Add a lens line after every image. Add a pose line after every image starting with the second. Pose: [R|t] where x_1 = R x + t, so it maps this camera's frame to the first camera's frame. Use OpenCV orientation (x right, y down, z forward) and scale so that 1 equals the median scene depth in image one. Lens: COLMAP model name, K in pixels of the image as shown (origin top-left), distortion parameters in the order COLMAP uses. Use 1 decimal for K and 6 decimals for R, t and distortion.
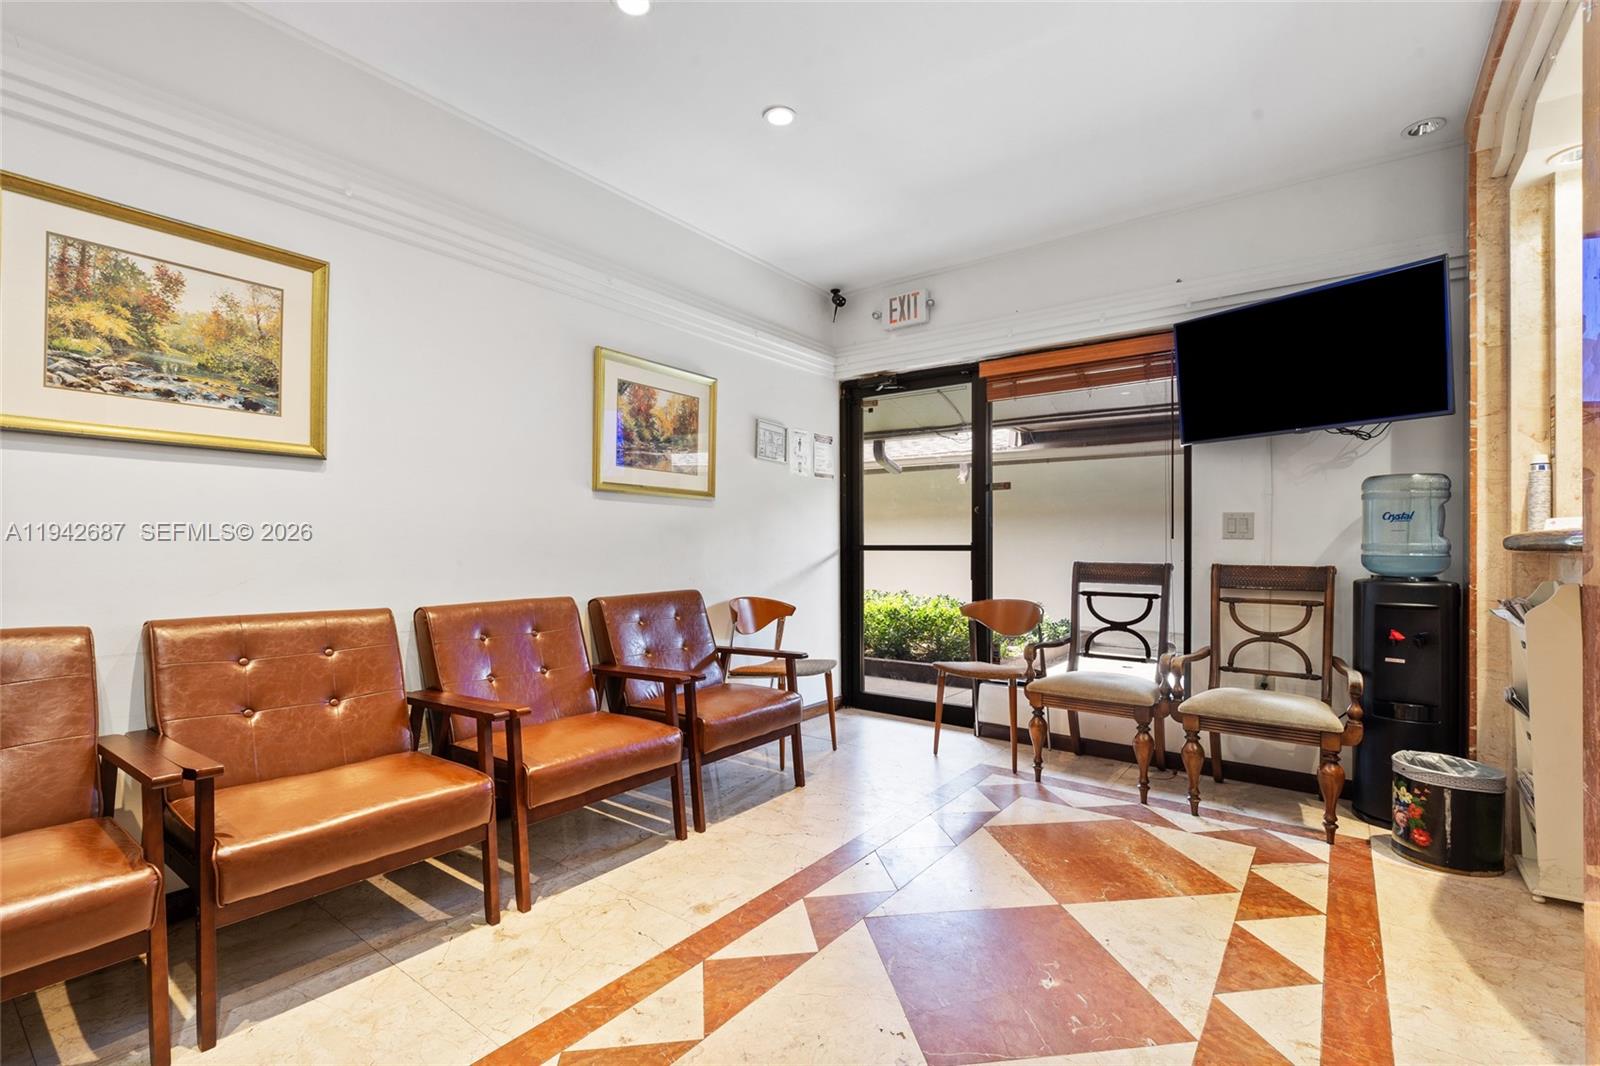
lens RADIAL K [[717.8, 0, 799.0], [0, 717.8, 542.8], [0, 0, 1]] dist [-0.000817, -0.000113]
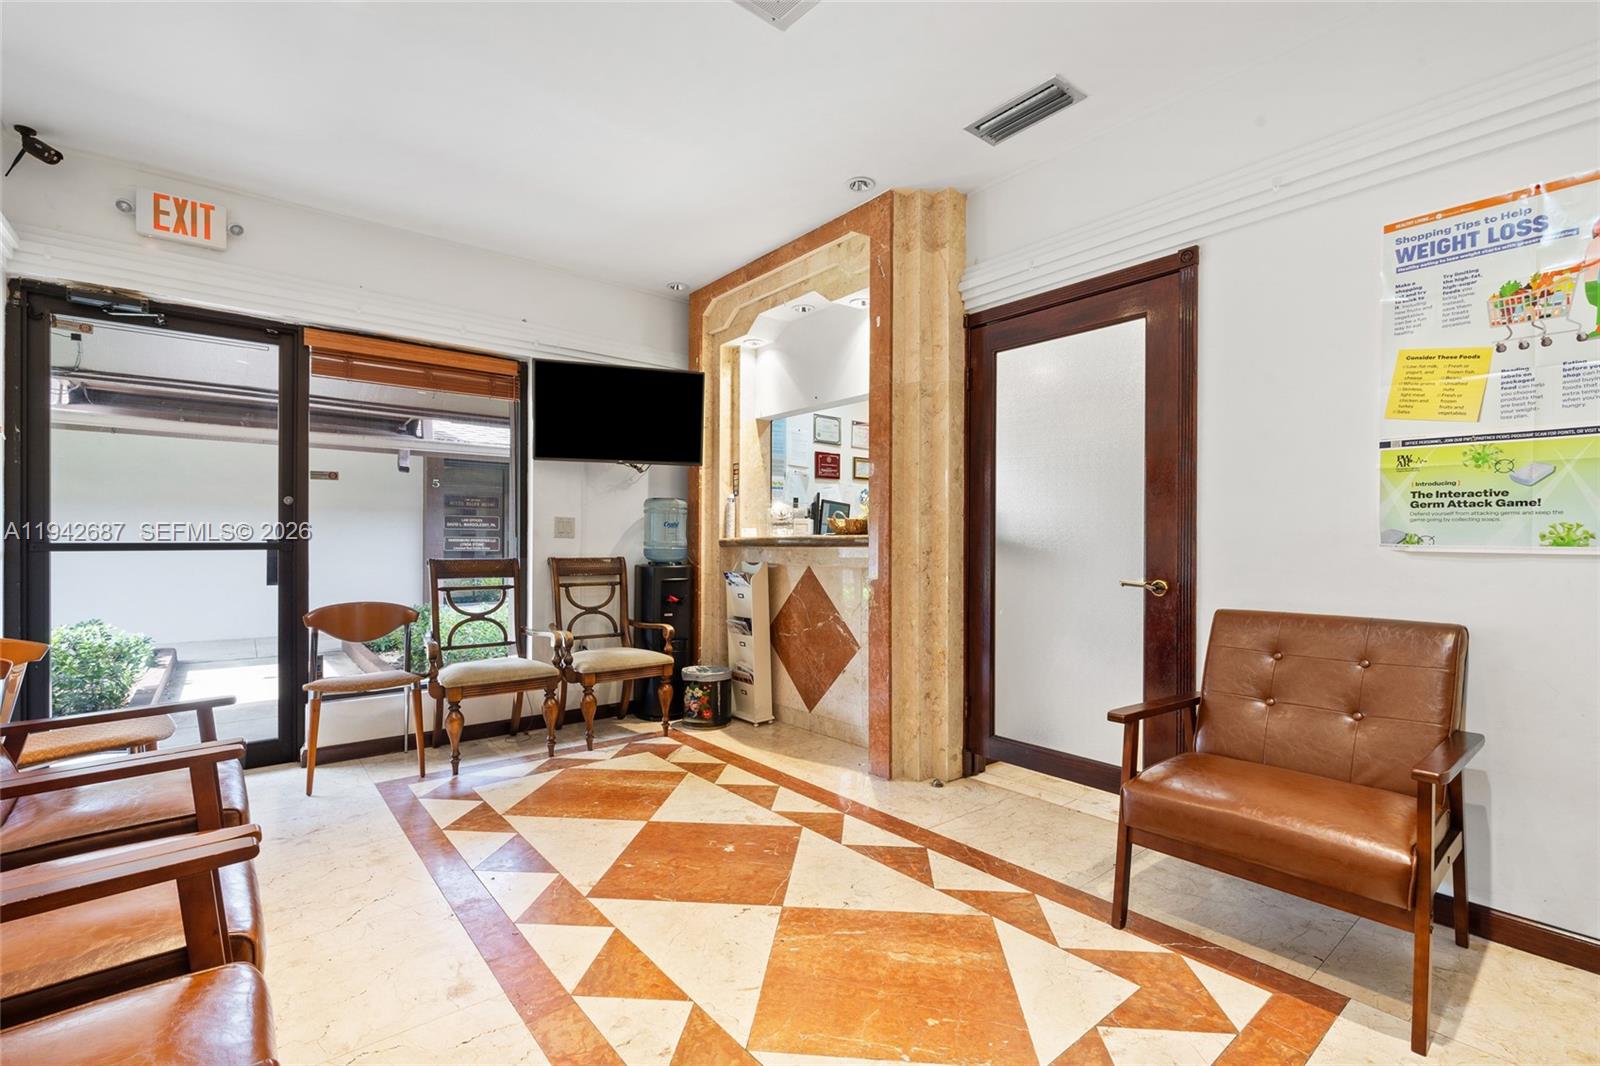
lens RADIAL K [[709.0, 0, 812.9], [0, 709.0, 552.1], [0, 0, 1]] dist [-0.006389, -0.000812]
pose [[0.228437, -0.014434, 0.973452, -0.695285], [-0.002779, 0.999876, 0.015478, -0.000843], [-0.973555, -0.006241, 0.228368, 0.366298]]
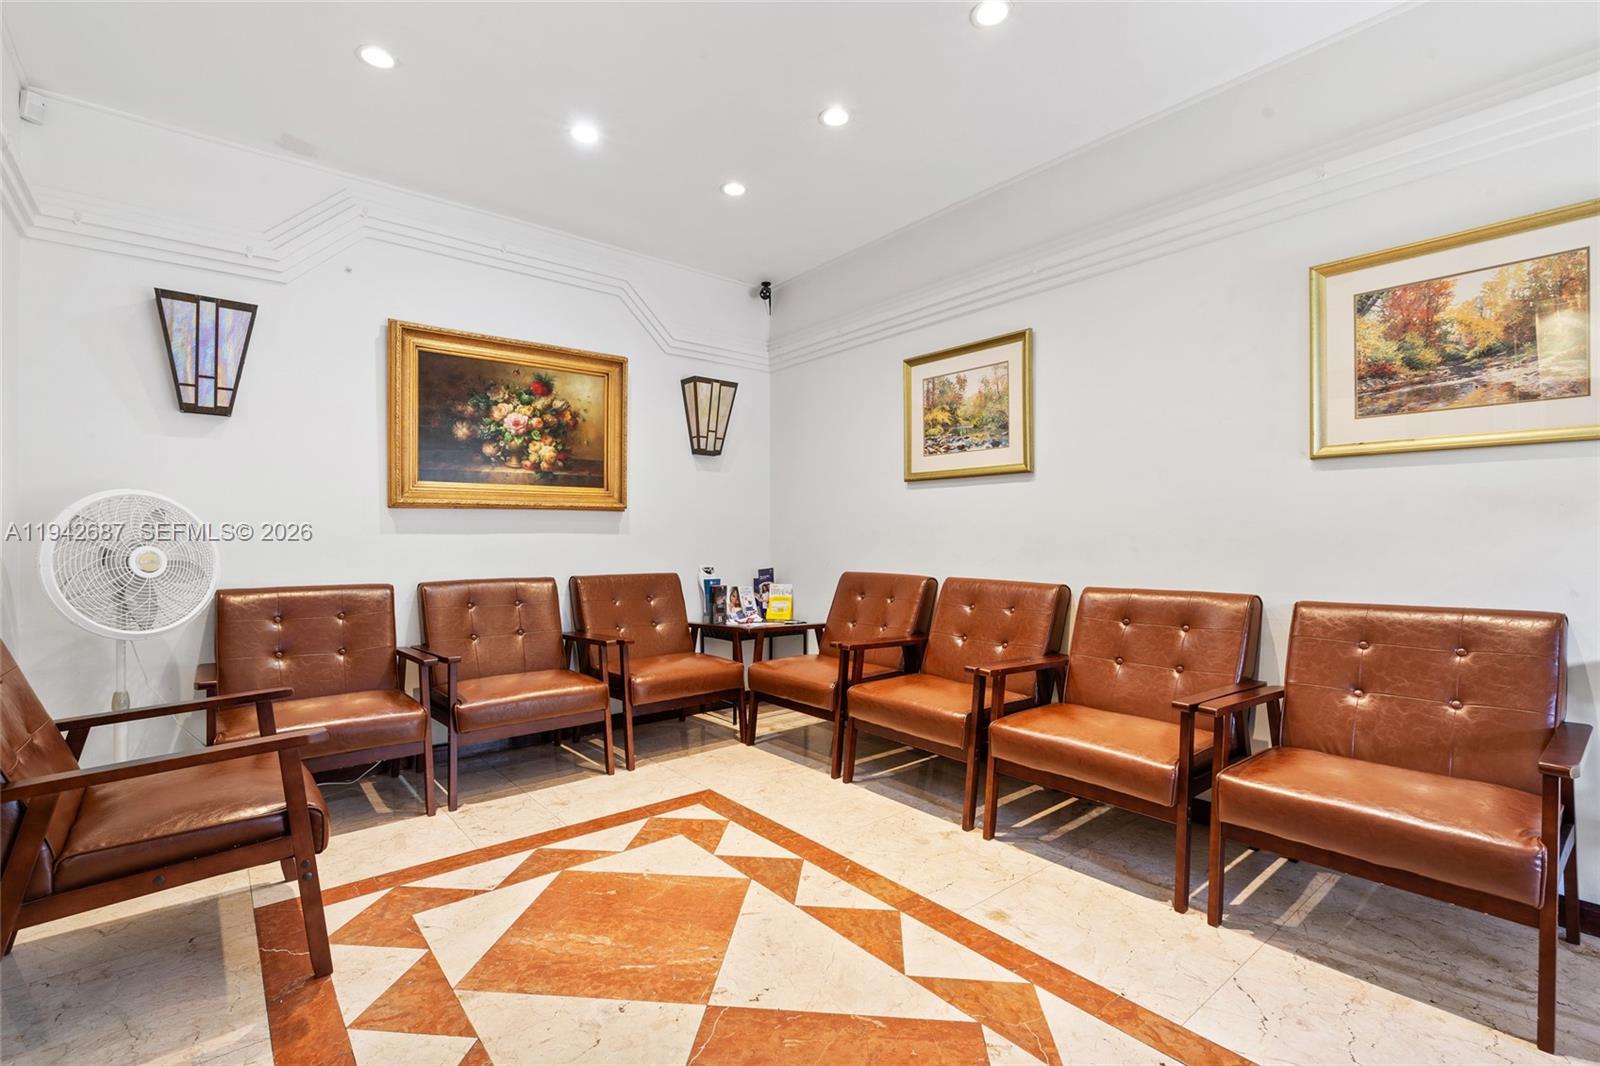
lens RADIAL K [[727.3, 0, 813.3], [0, 727.3, 537.0], [0, 0, 1]] dist [-0.000558, 0.000066]
pose [[-0.221548, -0.003486, -0.975143, 0.729220], [0.005483, 0.999973, -0.004821, 0.011863], [0.975134, -0.006414, -0.221523, 0.832376]]
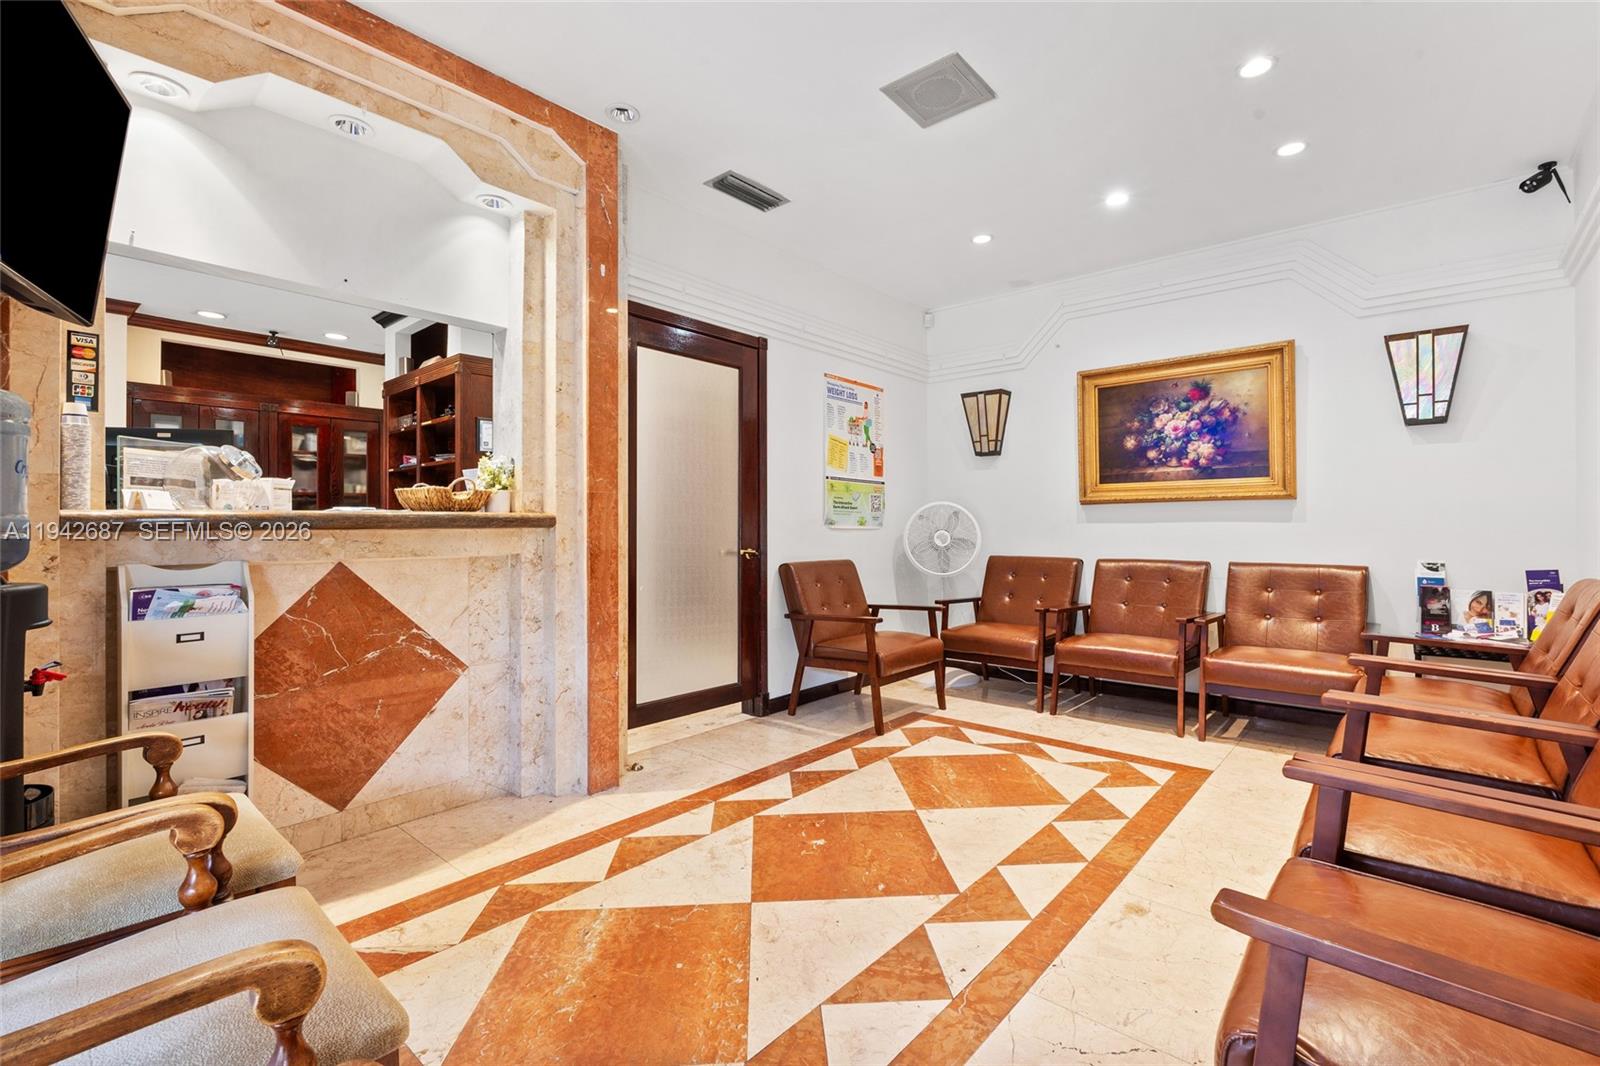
lens RADIAL K [[716.1, 0, 800.0], [0, 716.1, 533.0], [0, 0, 1]] dist [-0.001108, -0.000090]
pose [[-0.997049, -0.001775, 0.076743, 0.197735], [-0.001307, 0.999980, 0.006150, 0.010128], [-0.076752, 0.006031, -0.997032, 1.672026]]
